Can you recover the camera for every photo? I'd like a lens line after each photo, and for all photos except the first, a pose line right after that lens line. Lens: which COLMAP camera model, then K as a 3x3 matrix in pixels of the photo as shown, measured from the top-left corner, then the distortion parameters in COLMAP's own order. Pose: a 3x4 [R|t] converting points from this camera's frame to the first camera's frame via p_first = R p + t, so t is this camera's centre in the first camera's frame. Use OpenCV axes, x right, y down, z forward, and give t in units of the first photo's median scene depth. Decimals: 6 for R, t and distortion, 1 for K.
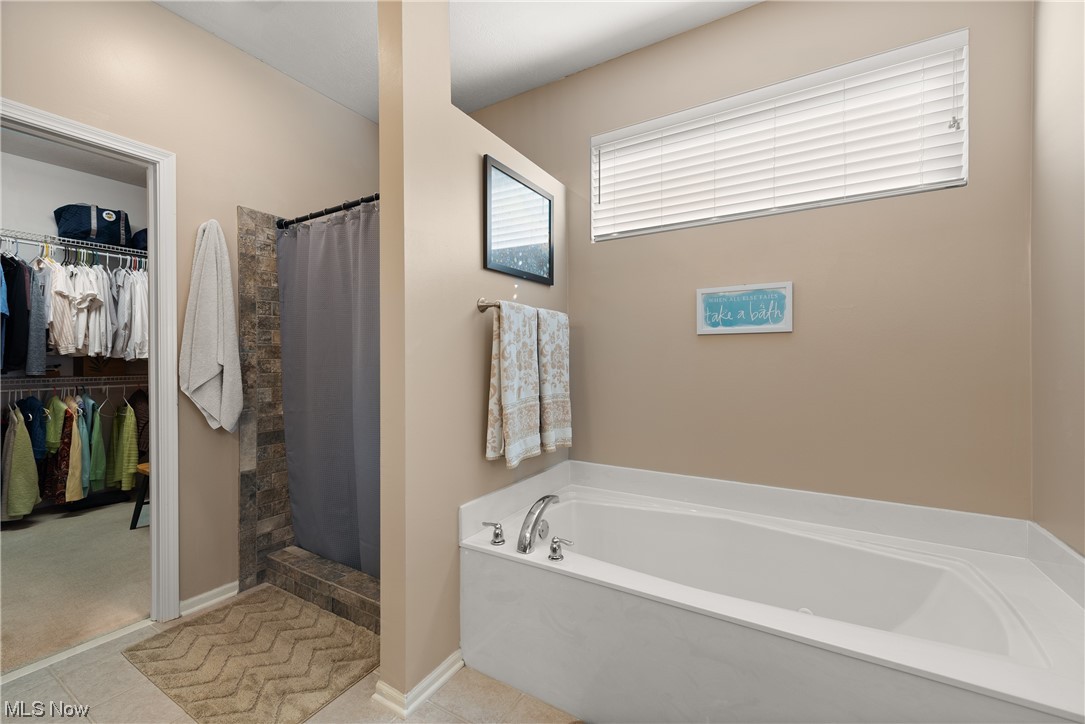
lens RADIAL K [[441.6, 0, 541.6], [0, 441.6, 357.9], [0, 0, 1]] dist [0.010178, -0.002539]
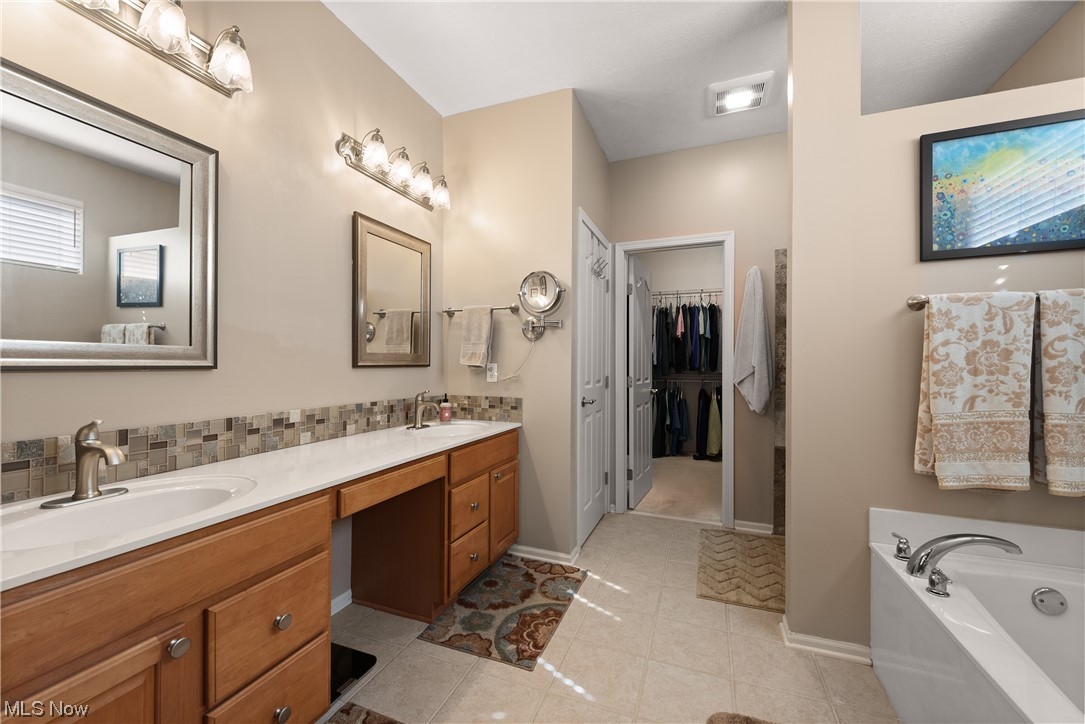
lens RADIAL K [[441.6, 0, 539.6], [0, 441.6, 365.4], [0, 0, 1]] dist [0.010178, -0.002539]
pose [[0.164287, 0.004263, -0.986403, 0.400326], [-0.000070, 0.999991, 0.004310, 0.003879], [0.986413, -0.000639, 0.164286, 0.051929]]
